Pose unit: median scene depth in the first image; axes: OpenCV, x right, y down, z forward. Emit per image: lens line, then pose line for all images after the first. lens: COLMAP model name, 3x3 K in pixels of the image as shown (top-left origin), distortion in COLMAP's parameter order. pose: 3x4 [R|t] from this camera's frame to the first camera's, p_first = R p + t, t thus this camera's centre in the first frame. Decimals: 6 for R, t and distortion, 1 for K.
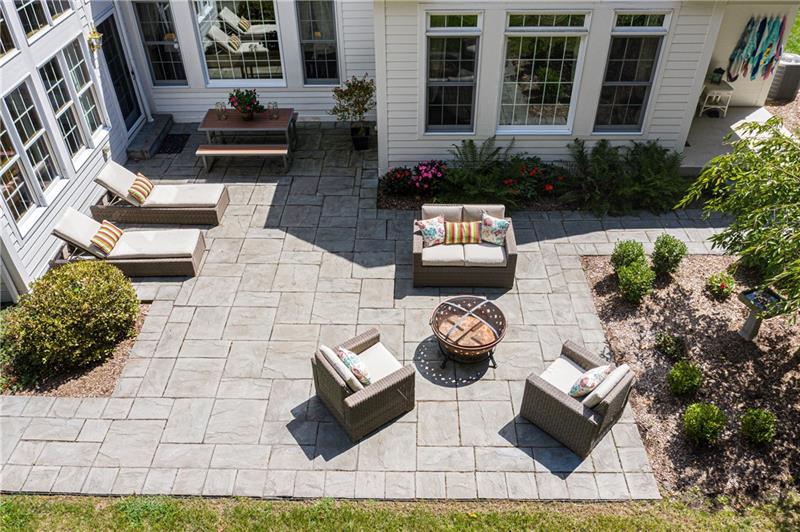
lens RADIAL K [[632.4, 0, 400.0], [0, 632.4, 266.0], [0, 0, 1]] dist [-0.013944, -0.008414]
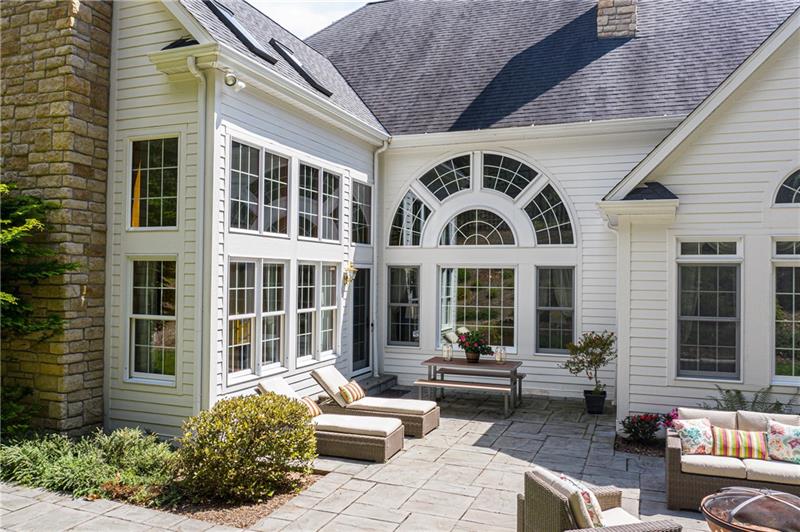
lens RADIAL K [[632.4, 0, 400.0], [0, 632.4, 266.0], [0, 0, 1]] dist [-0.013944, -0.008414]
pose [[0.937376, 0.013905, -0.348040, -0.017430], [-0.231304, 0.771933, -0.592130, 0.285392], [0.260430, 0.635552, 0.726808, 0.220793]]
